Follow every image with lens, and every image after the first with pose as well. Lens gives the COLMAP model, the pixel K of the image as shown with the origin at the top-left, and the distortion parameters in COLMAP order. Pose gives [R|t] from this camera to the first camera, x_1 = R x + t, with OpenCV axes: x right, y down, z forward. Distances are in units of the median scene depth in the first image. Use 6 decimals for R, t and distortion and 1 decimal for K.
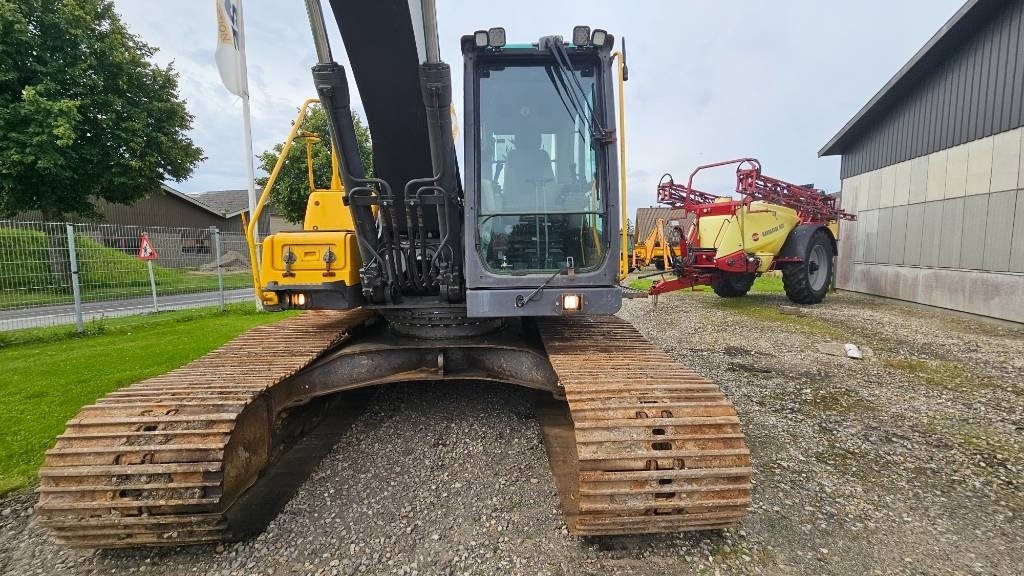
lens RADIAL K [[423.8, 0, 506.6], [0, 423.8, 285.8], [0, 0, 1]] dist [-0.000344, -0.000932]
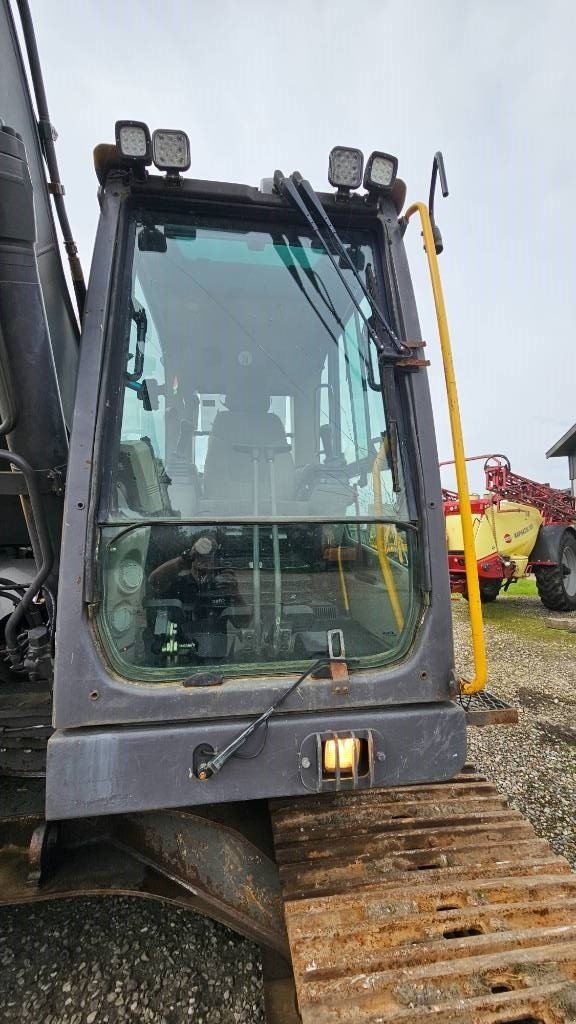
lens RADIAL K [[415.4, 0, 288.0], [0, 415.4, 512.0], [0, 0, 1]] dist [-0.003920, -0.000552]
pose [[0.993570, 0.012939, 0.112477, 0.047564], [0.005060, 0.987380, -0.158290, -0.092021], [-0.113106, 0.157841, 0.980965, 0.479832]]
